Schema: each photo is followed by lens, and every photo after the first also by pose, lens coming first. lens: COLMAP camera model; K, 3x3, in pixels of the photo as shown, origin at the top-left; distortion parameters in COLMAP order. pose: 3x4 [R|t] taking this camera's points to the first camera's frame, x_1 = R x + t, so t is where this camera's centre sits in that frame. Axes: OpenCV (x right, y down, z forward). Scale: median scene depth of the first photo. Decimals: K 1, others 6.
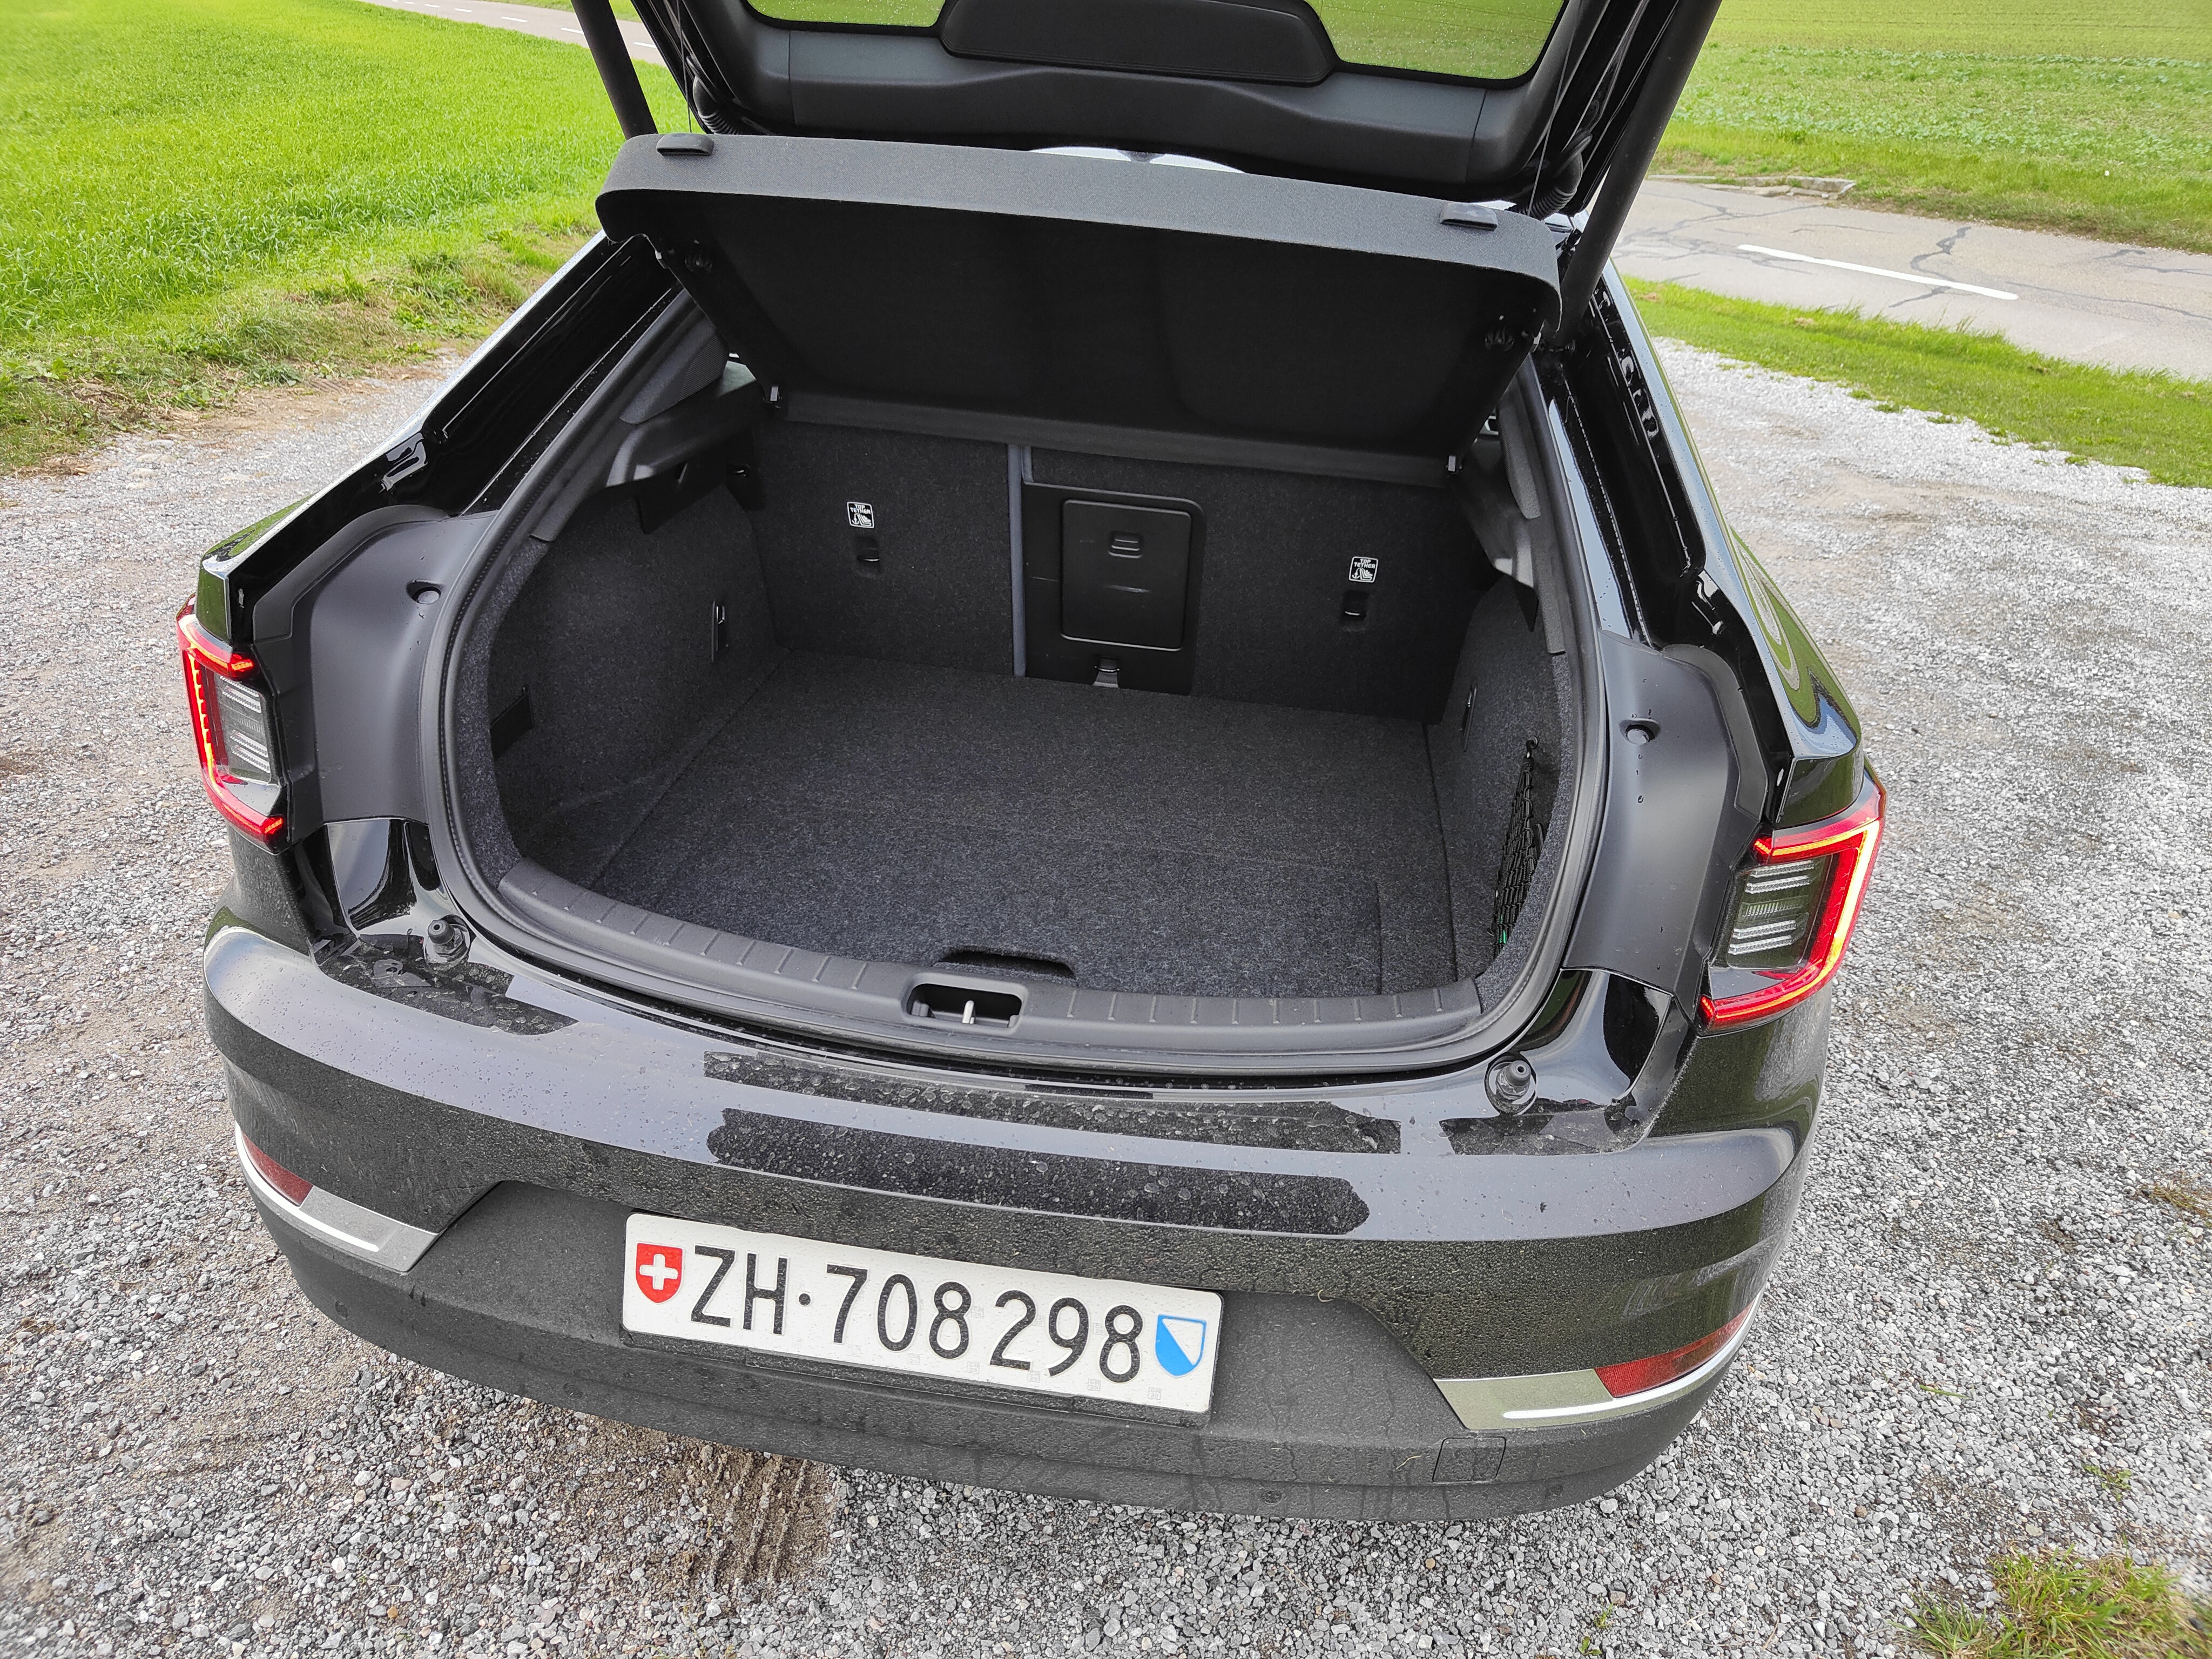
lens RADIAL K [[2172.8, 0, 1106.0], [0, 2172.8, 829.5], [0, 0, 1]] dist [0.011015, -0.026157]
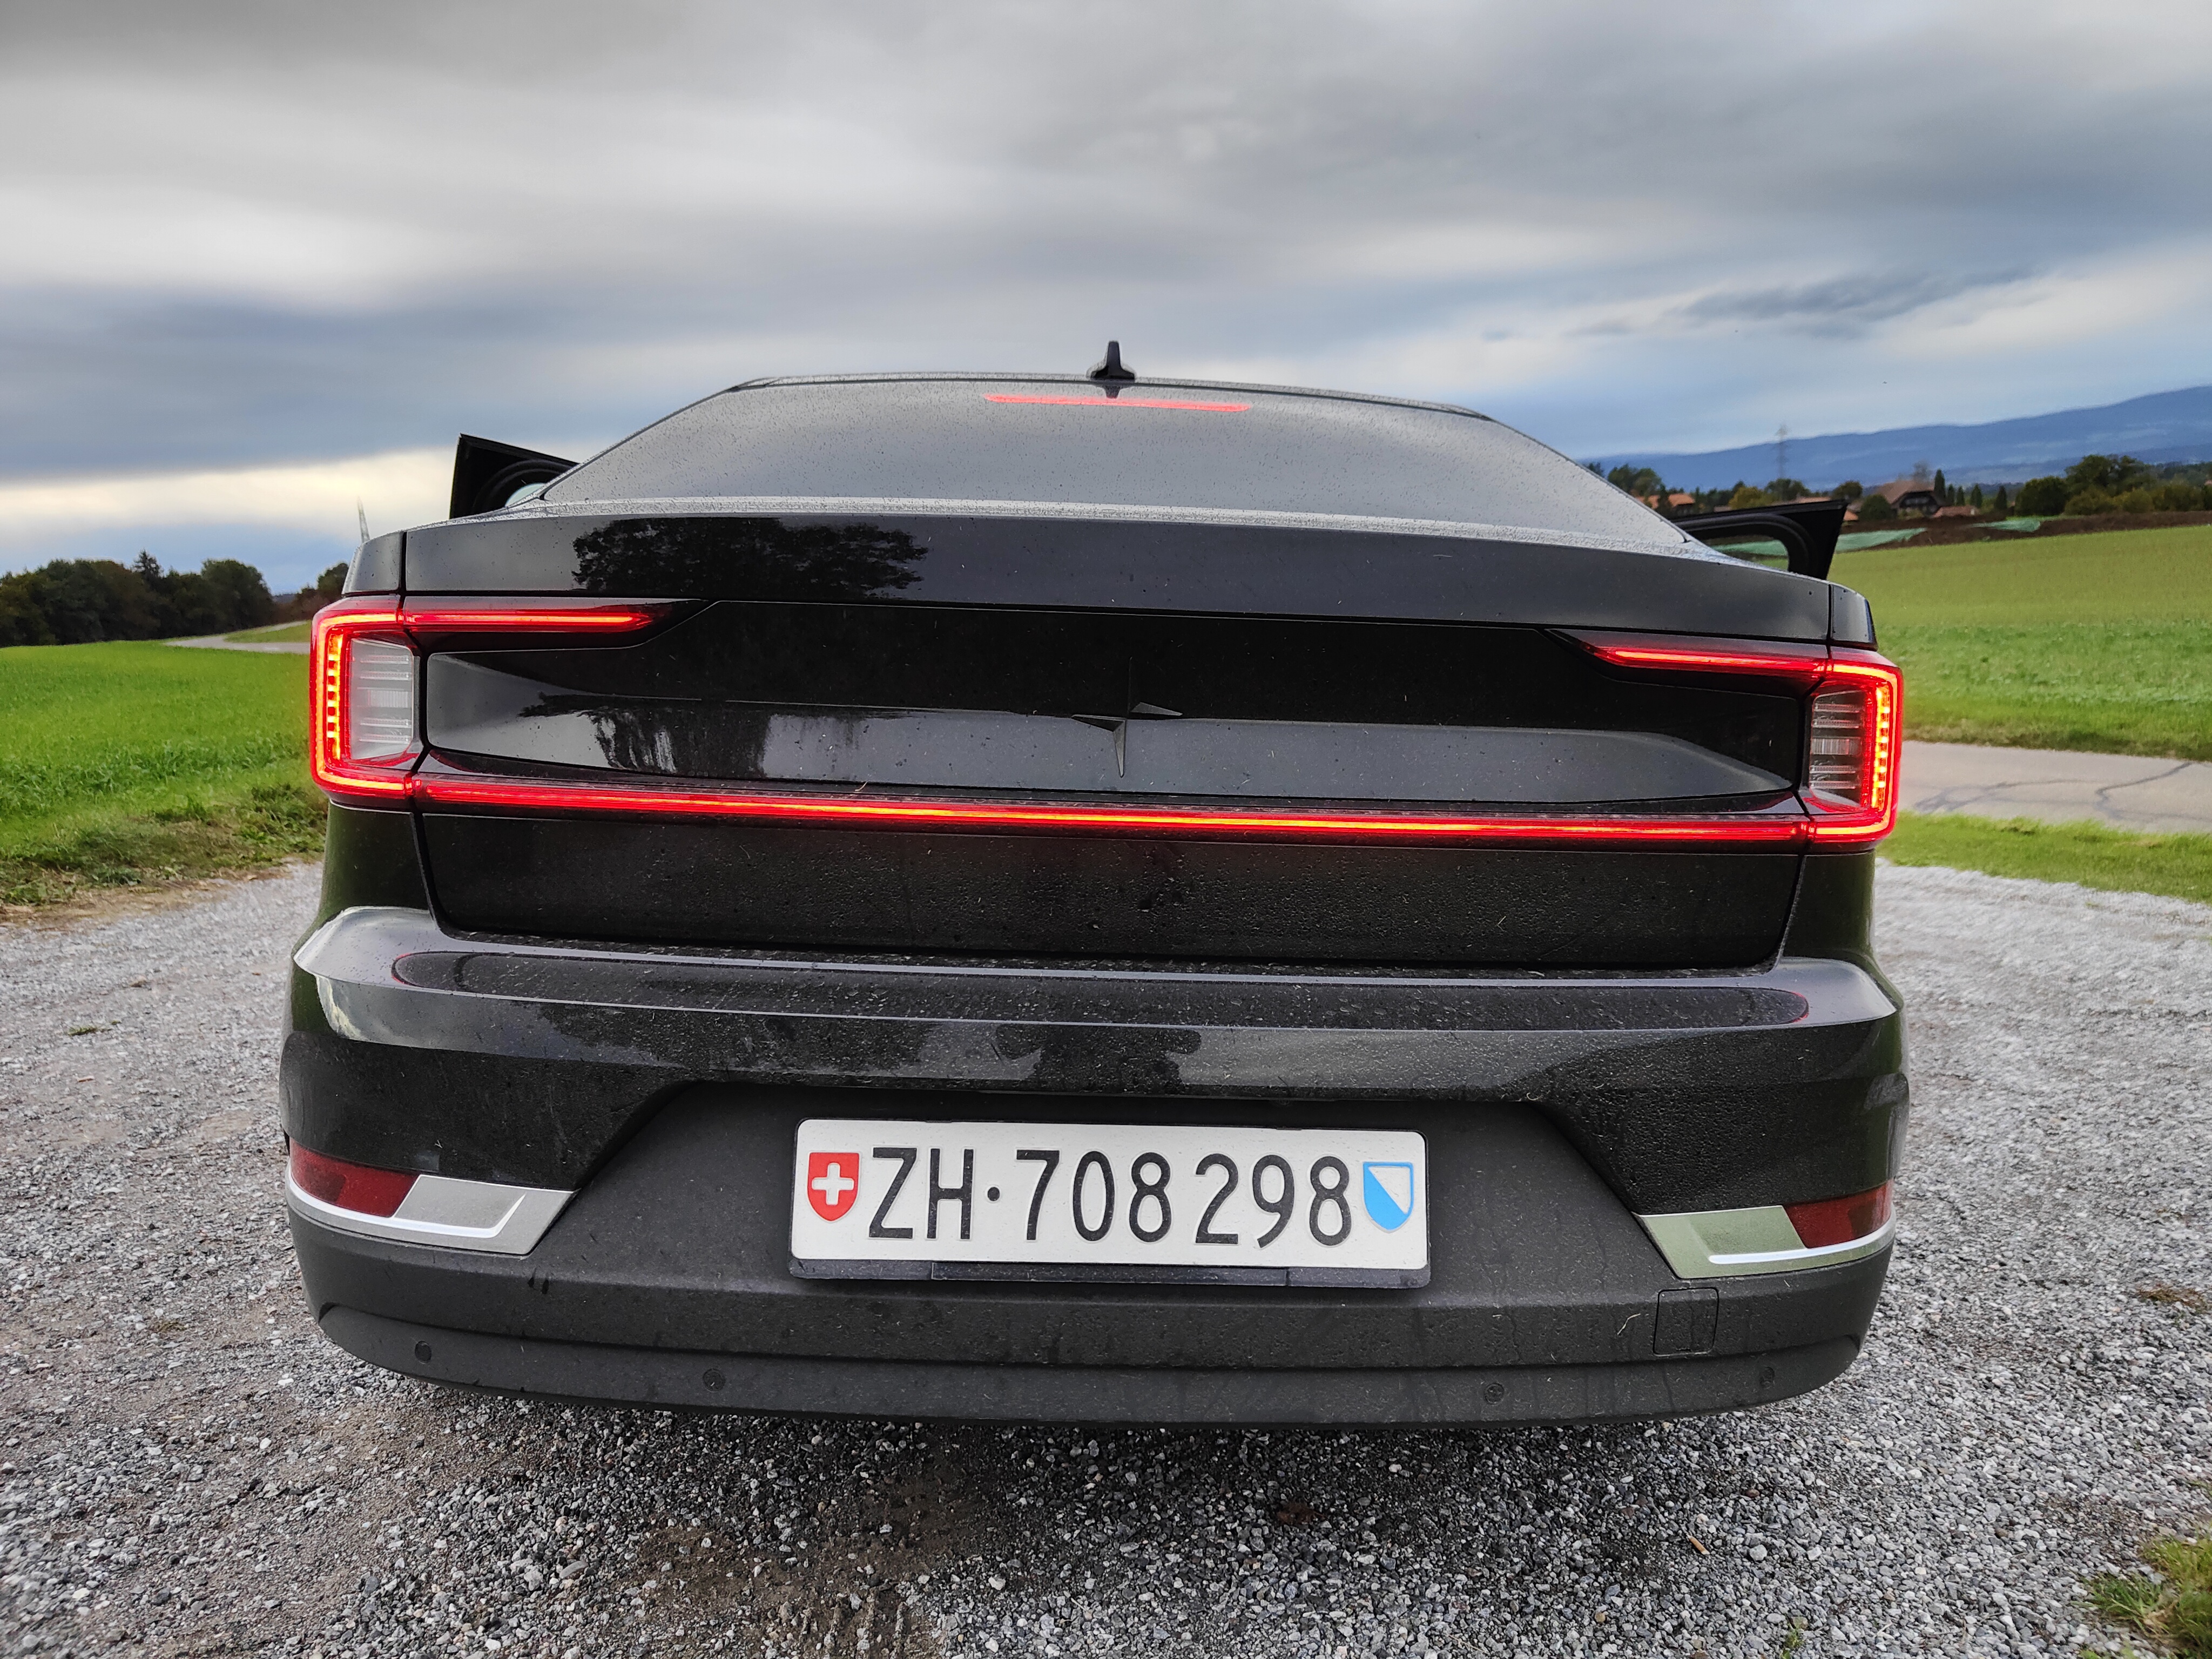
lens RADIAL K [[2172.8, 0, 1106.0], [0, 2172.8, 829.5], [0, 0, 1]] dist [0.011015, -0.026157]
pose [[0.981995, -0.034015, 0.185820, -0.215769], [0.107521, 0.909419, -0.401742, 0.378080], [-0.155323, 0.414488, 0.896702, 0.063394]]
